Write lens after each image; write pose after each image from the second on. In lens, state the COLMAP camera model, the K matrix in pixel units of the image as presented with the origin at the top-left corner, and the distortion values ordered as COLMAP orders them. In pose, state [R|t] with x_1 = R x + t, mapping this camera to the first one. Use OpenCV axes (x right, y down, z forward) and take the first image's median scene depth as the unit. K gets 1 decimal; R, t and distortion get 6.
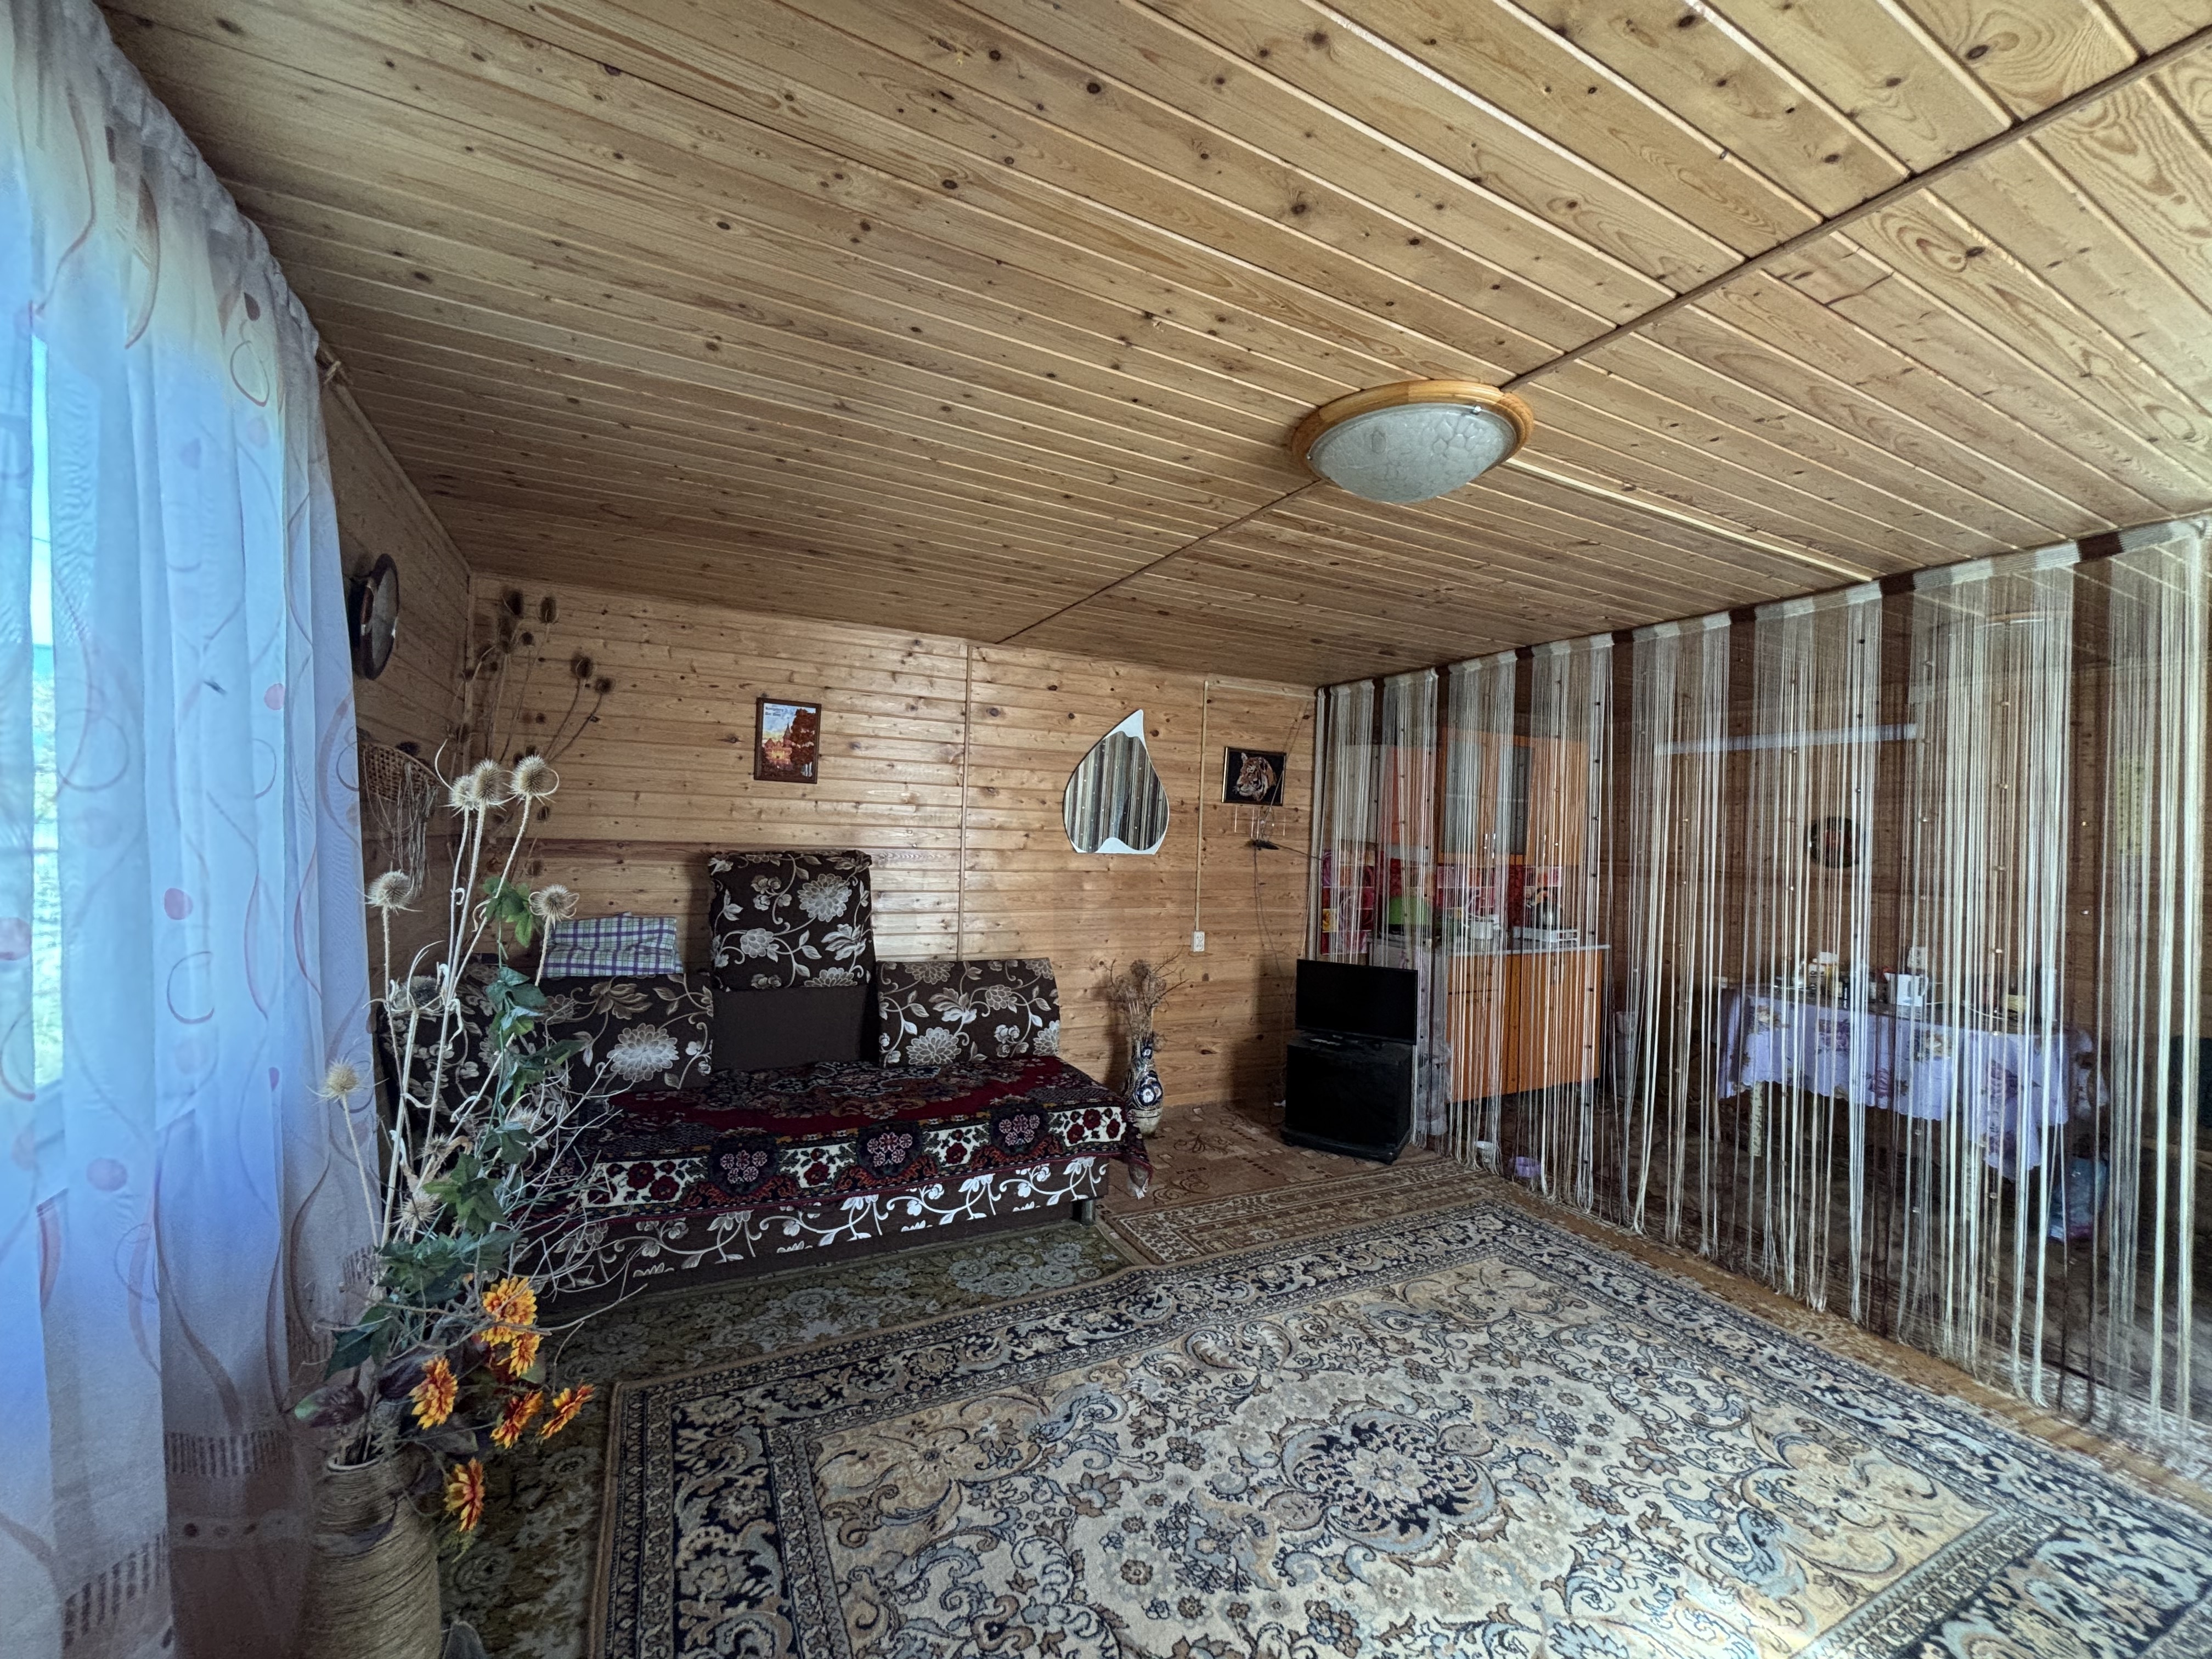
lens RADIAL K [[895.1, 0, 1106.4], [0, 895.1, 823.7], [0, 0, 1]] dist [-0.002995, 0.001874]
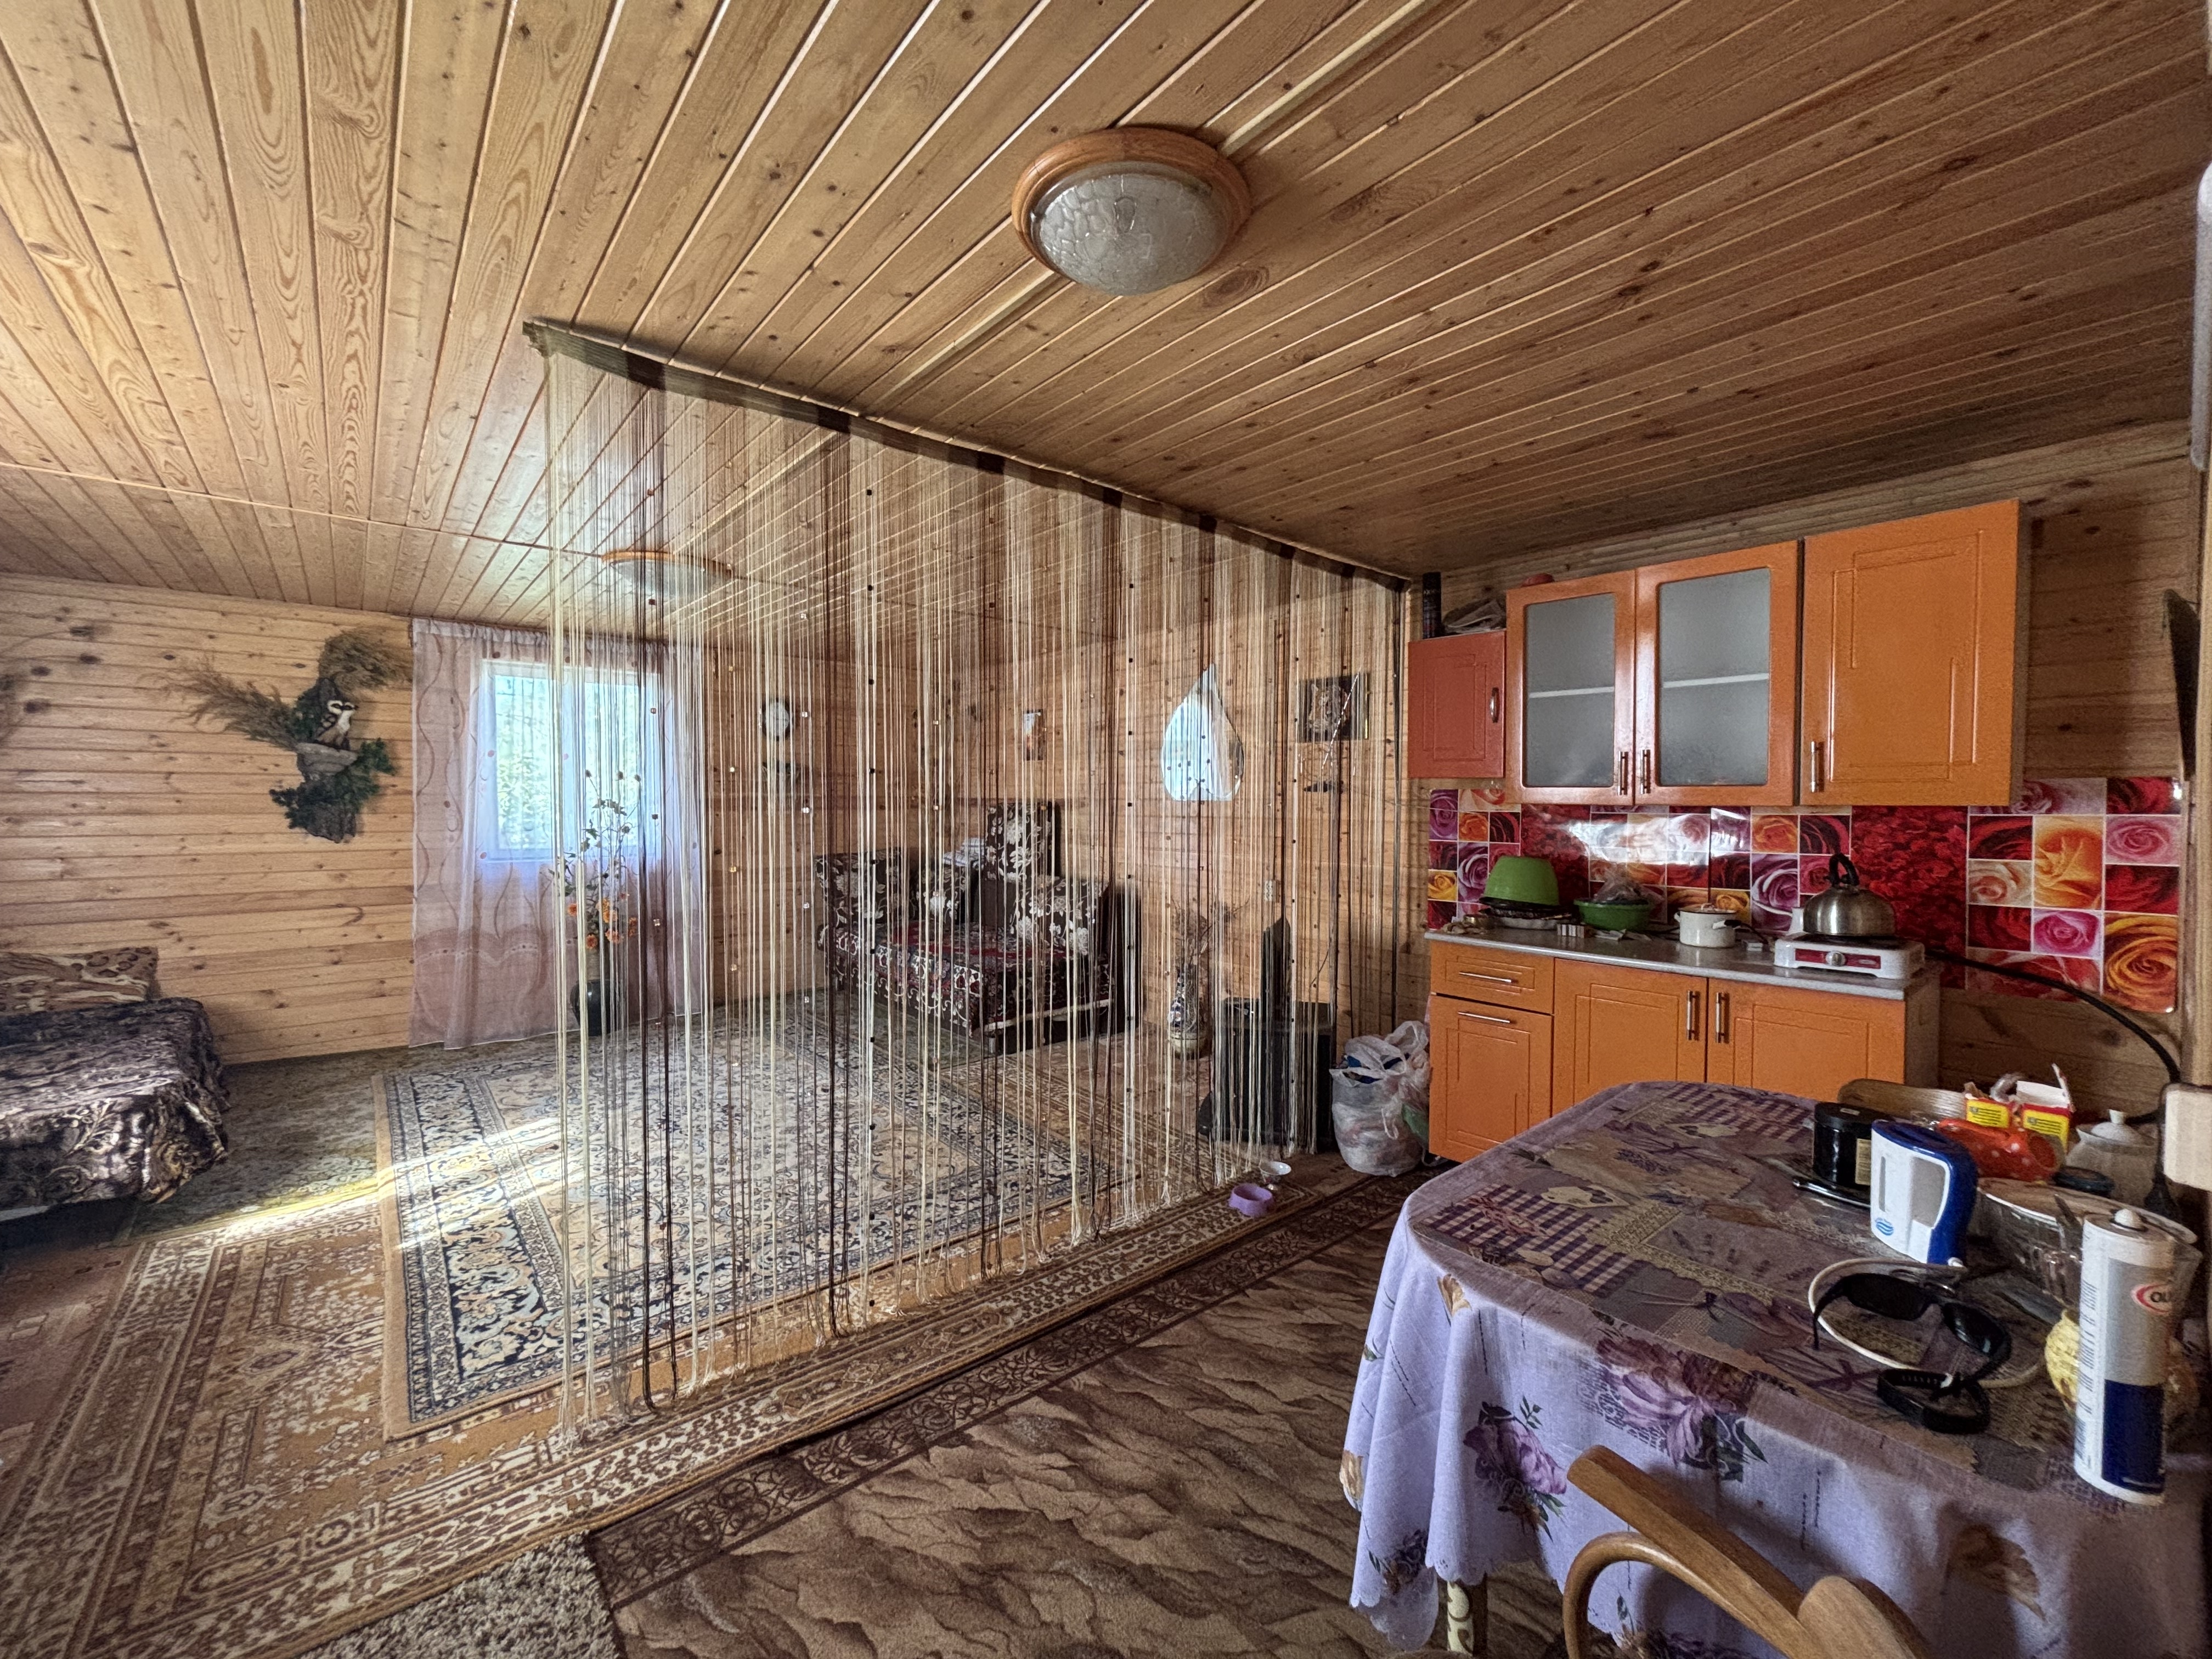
lens RADIAL K [[895.1, 0, 1103.0], [0, 895.1, 831.0], [0, 0, 1]] dist [-0.002995, 0.001874]
pose [[0.218890, 0.006167, -0.975730, 1.756240], [0.016929, 0.999806, 0.010117, 0.096094], [0.975603, -0.018732, 0.218743, 1.079905]]
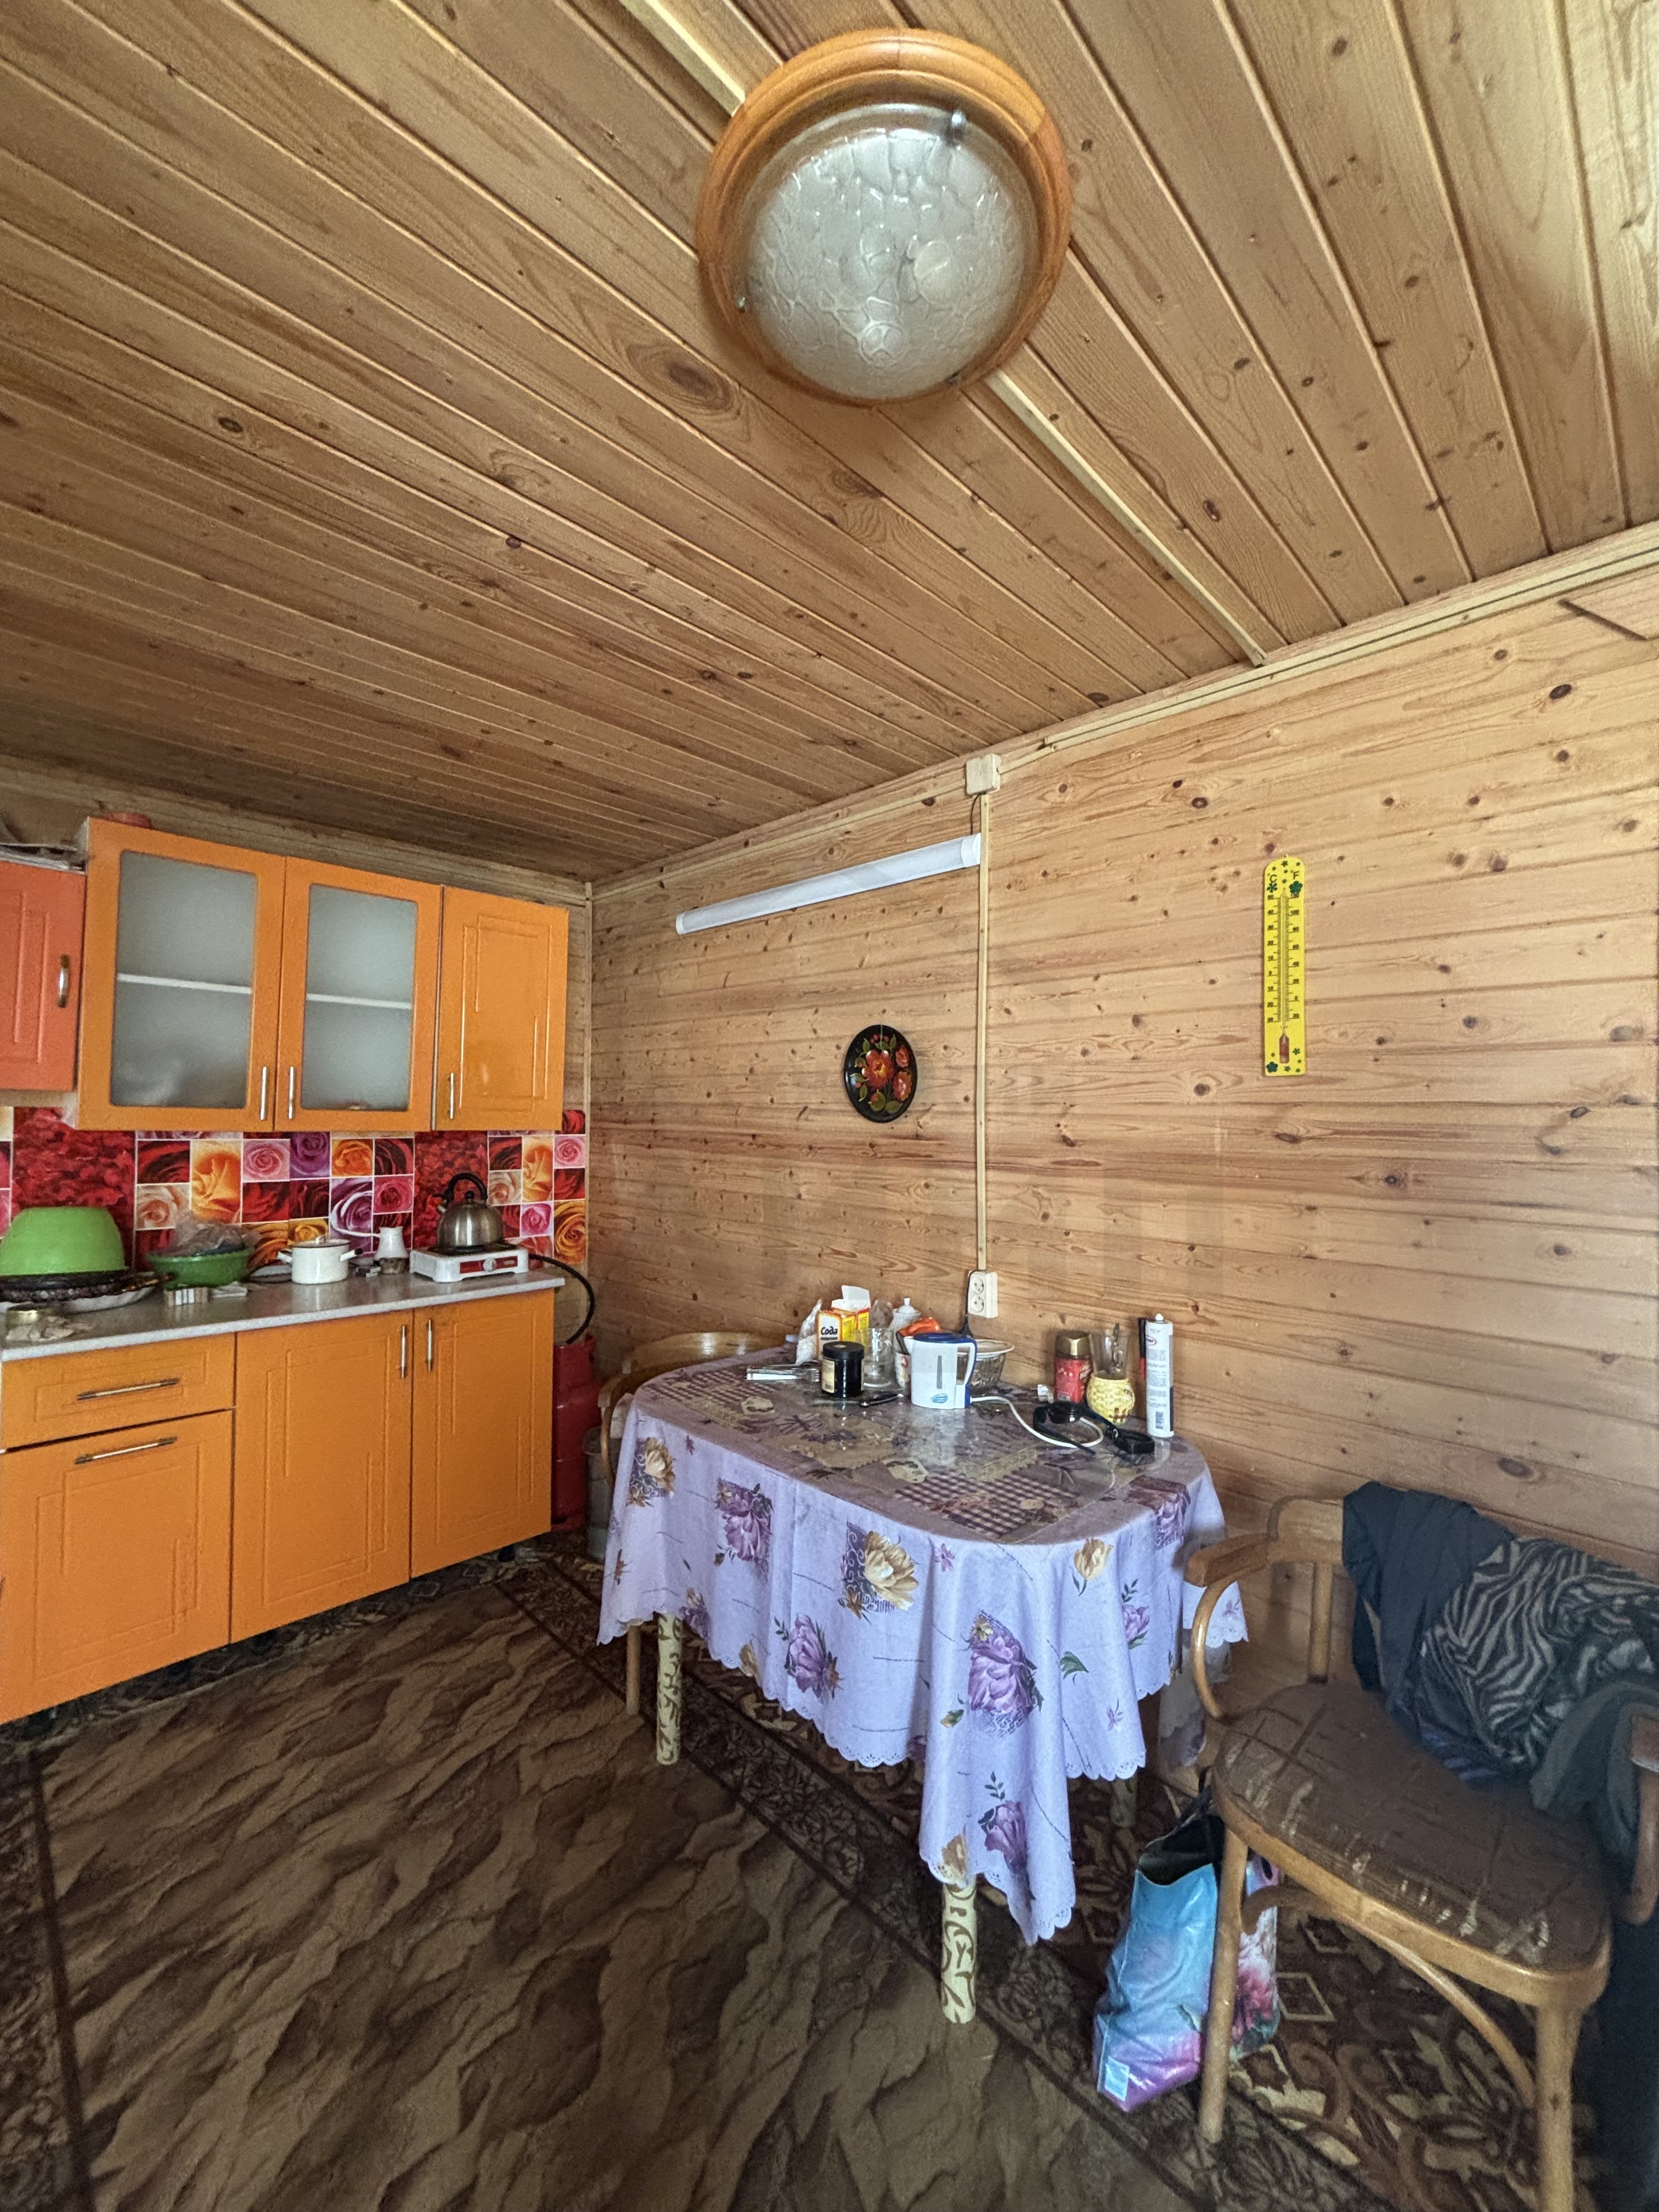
lens RADIAL K [[895.1, 0, 825.7], [0, 895.1, 1111.1], [0, 0, 1]] dist [-0.002995, 0.001874]
pose [[0.952245, -0.014828, 0.304975, 1.098789], [0.011990, 0.999866, 0.011177, 0.061806], [-0.305099, -0.006987, 0.952295, 0.893099]]
